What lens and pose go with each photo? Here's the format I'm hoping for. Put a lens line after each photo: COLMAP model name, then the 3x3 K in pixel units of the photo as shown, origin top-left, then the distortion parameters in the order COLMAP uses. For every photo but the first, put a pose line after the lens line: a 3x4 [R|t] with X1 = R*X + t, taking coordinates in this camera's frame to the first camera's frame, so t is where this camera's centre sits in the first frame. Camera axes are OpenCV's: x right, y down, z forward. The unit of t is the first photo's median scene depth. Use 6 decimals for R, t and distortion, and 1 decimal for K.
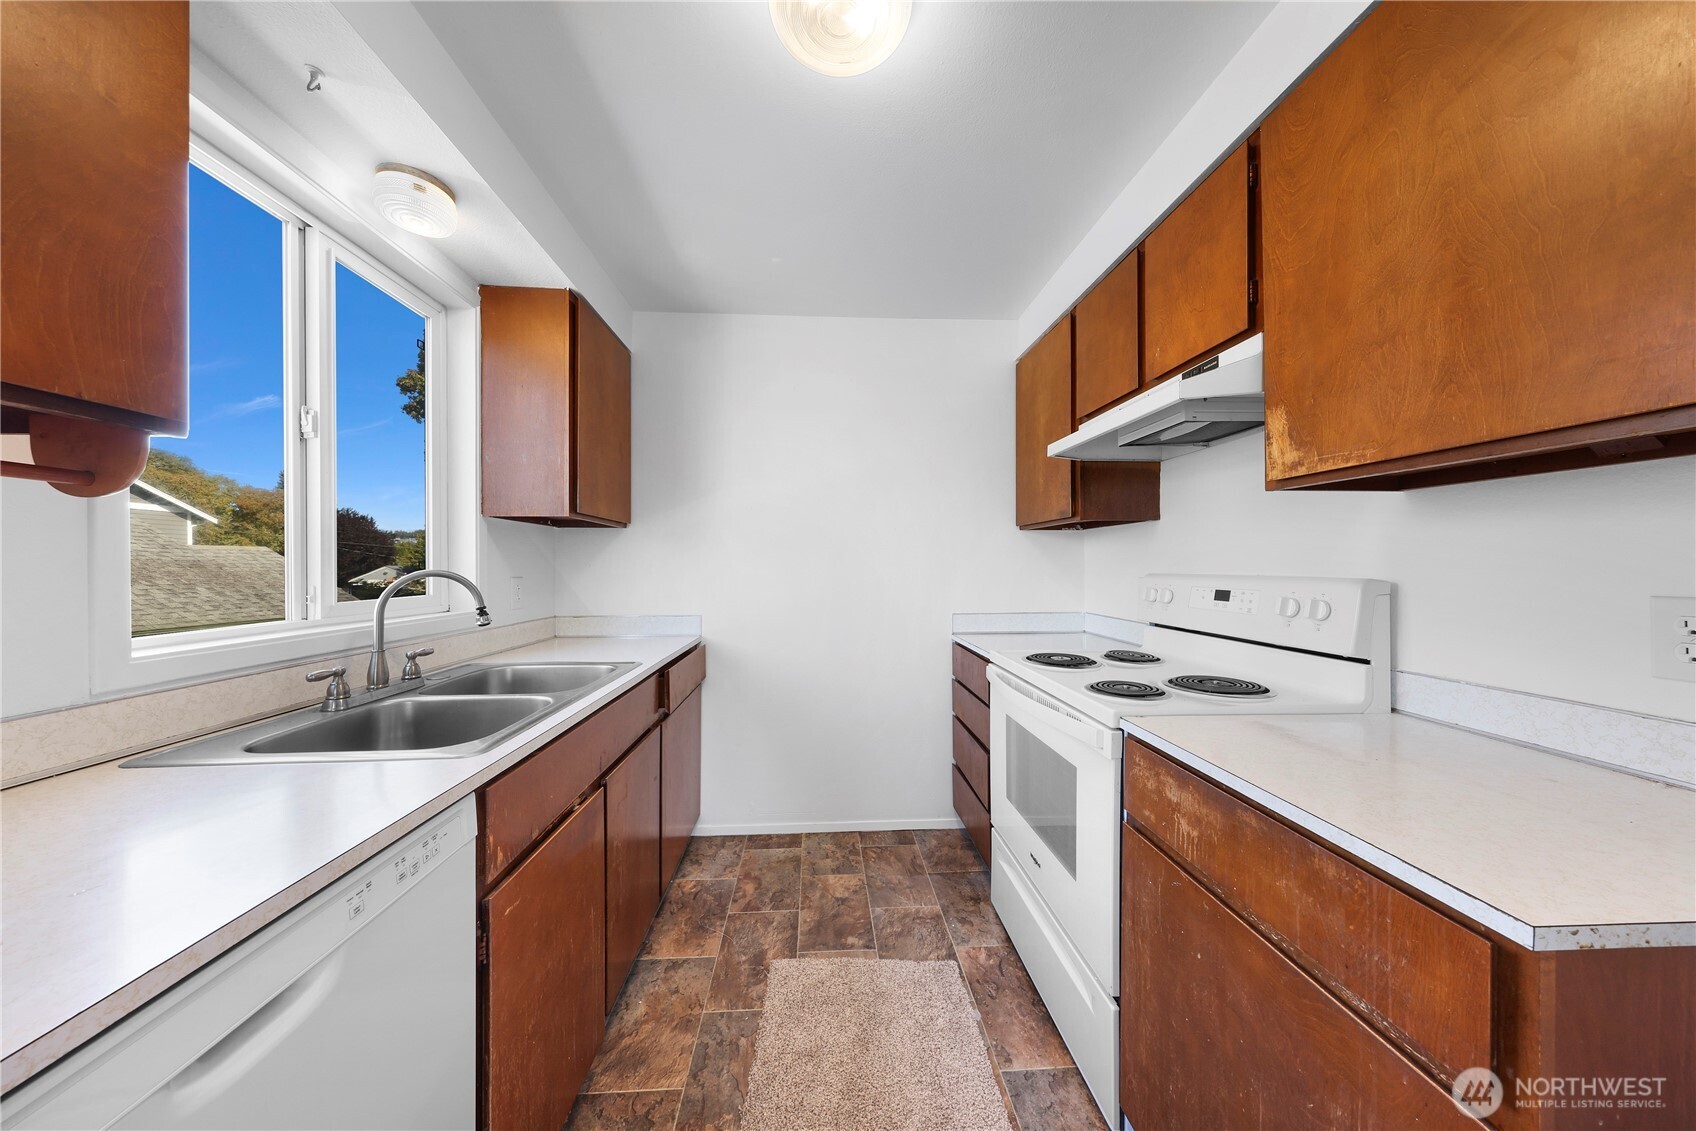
lens RADIAL K [[510.9, 0, 843.7], [0, 510.9, 564.0], [0, 0, 1]] dist [-0.000666, -0.000008]
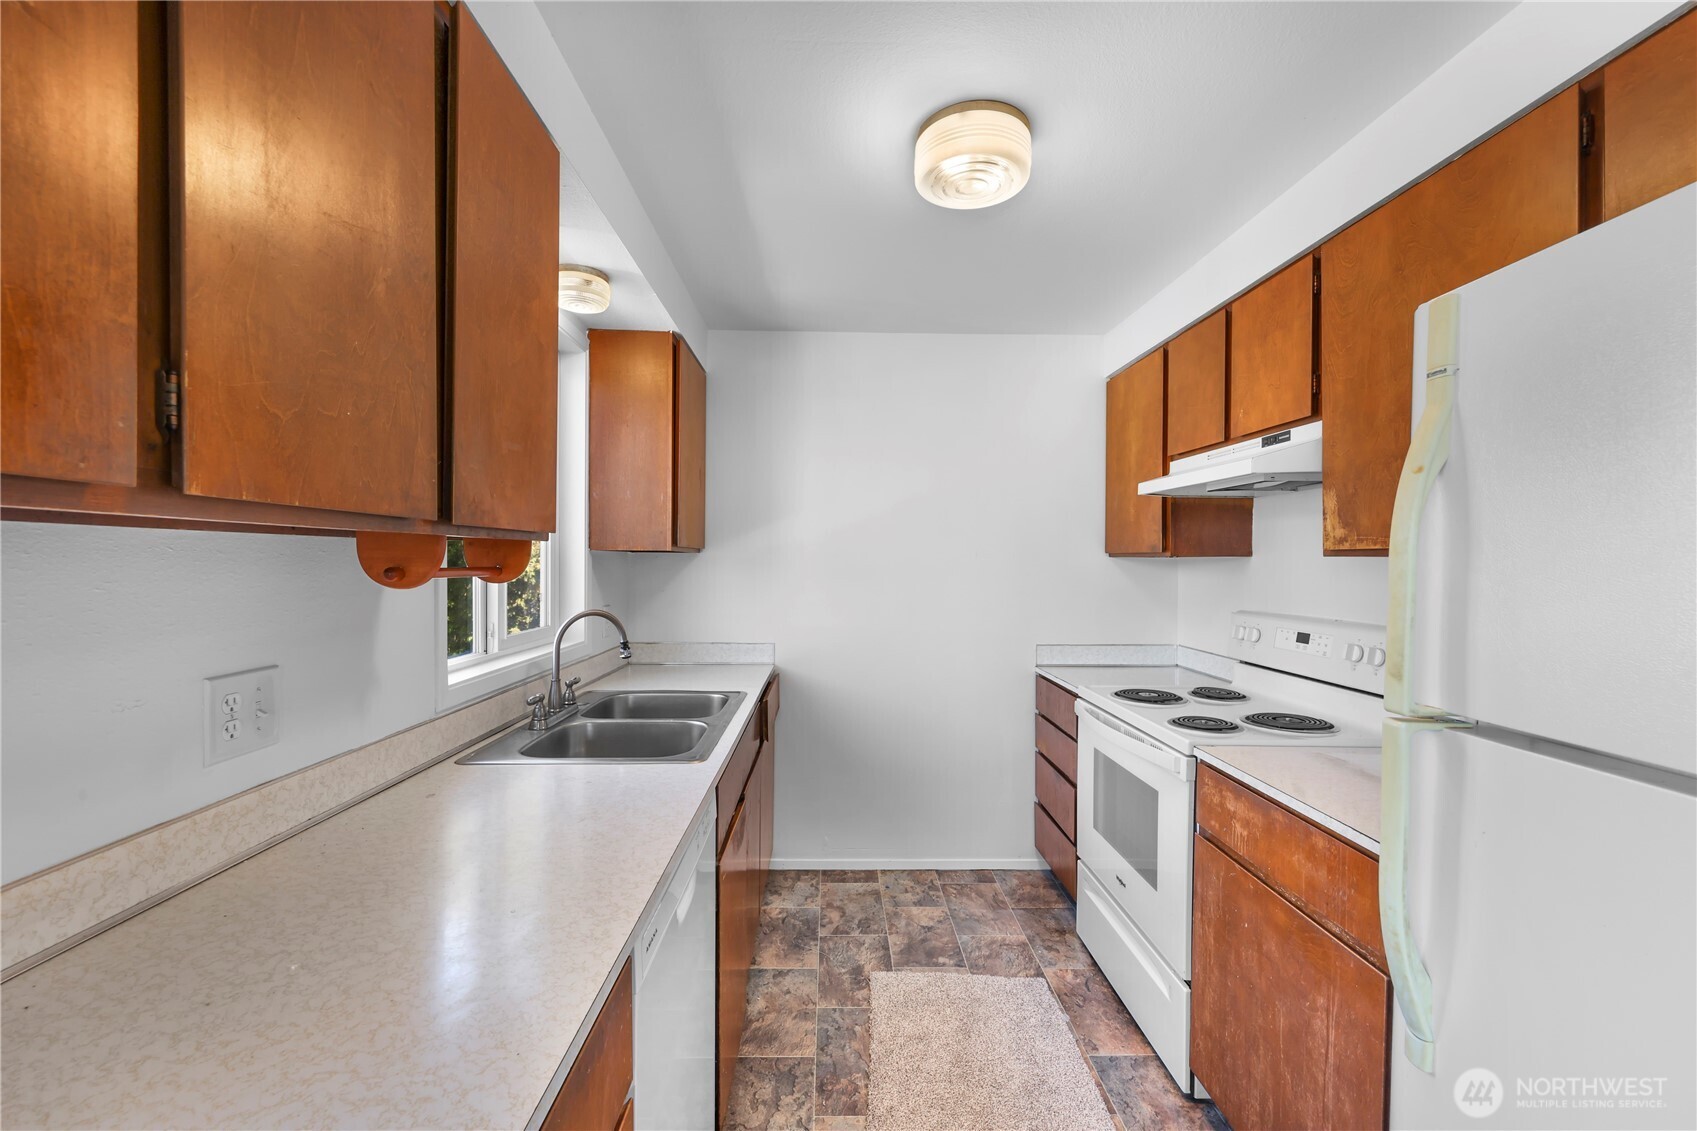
lens RADIAL K [[680.6, 0, 842.3], [0, 680.6, 562.8], [0, 0, 1]] dist [-0.001352, -0.000212]
pose [[0.999290, 0.008503, -0.036714, -0.169620], [-0.008282, 0.999947, 0.006161, -0.098807], [0.036765, -0.005852, 0.999307, -0.461753]]
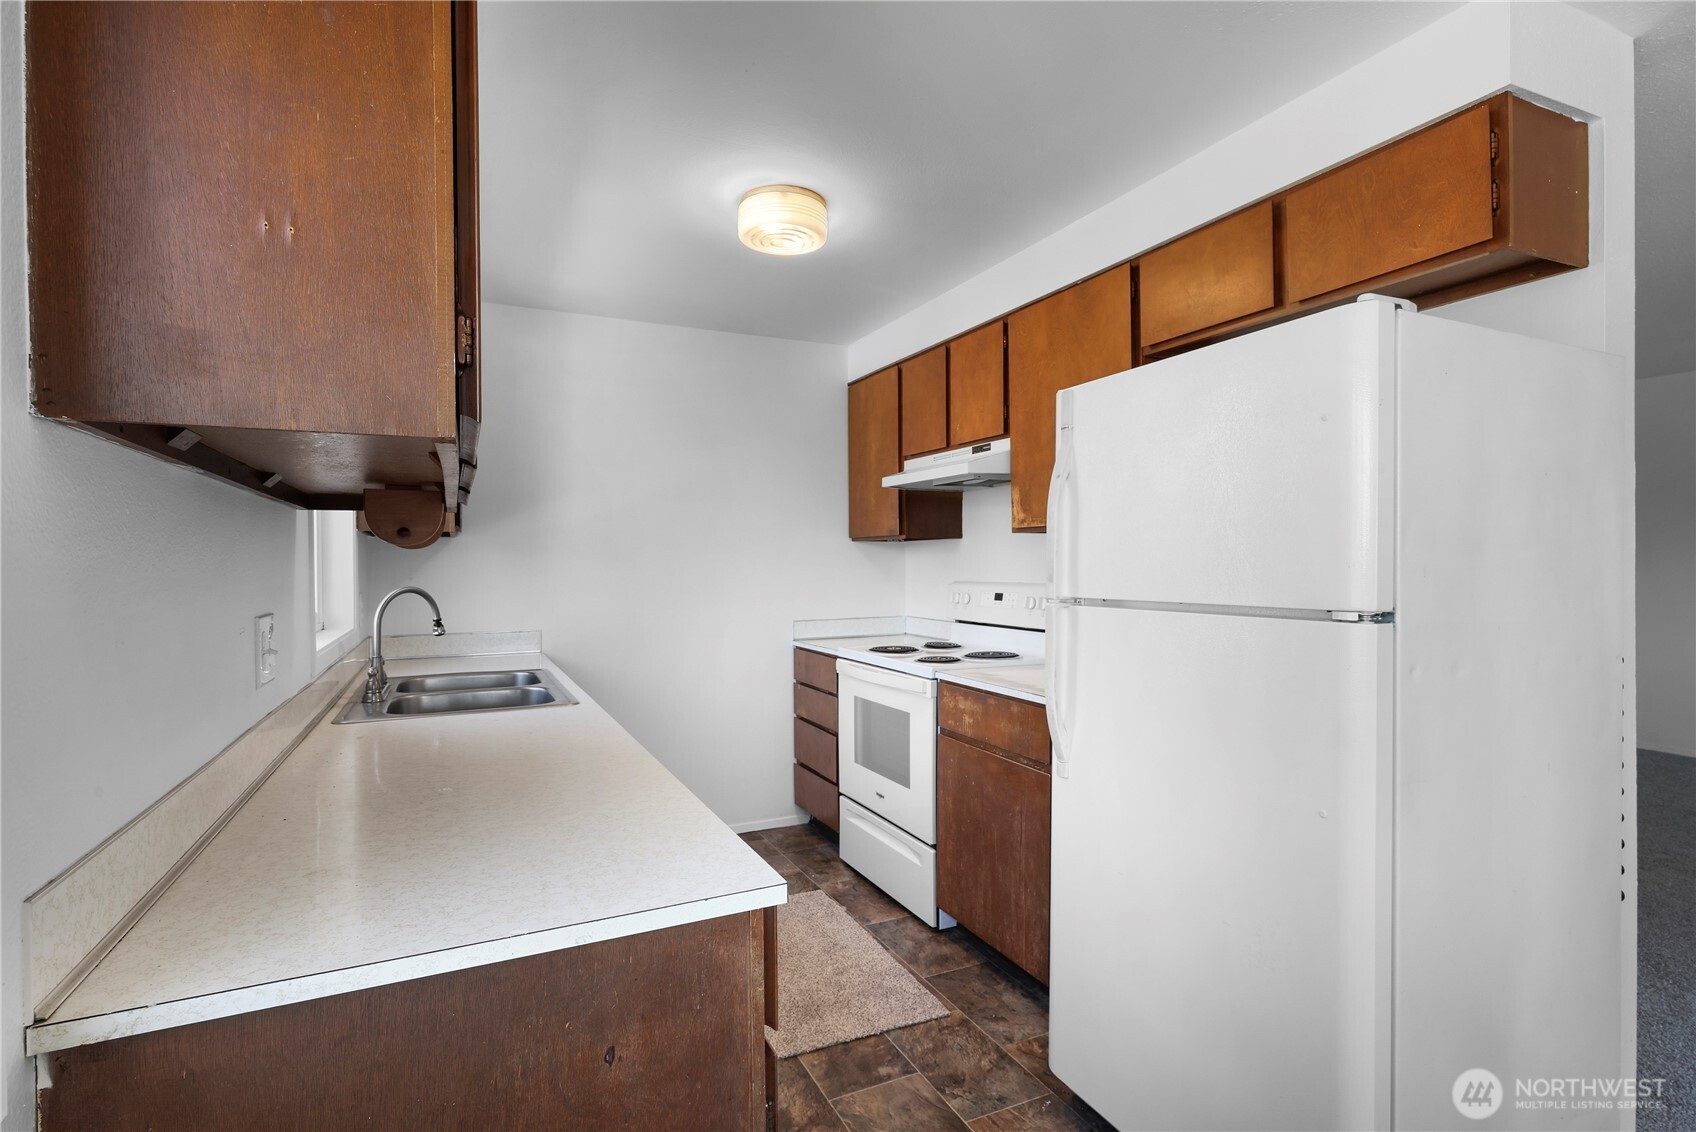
lens RADIAL K [[816.3, 0, 842.7], [0, 816.3, 566.2], [0, 0, 1]] dist [-0.000043, -0.000166]
pose [[0.925539, -0.005084, 0.378617, -0.540363], [0.003452, 0.999982, 0.004988, -0.037721], [-0.378636, -0.003310, 0.925540, -0.974883]]
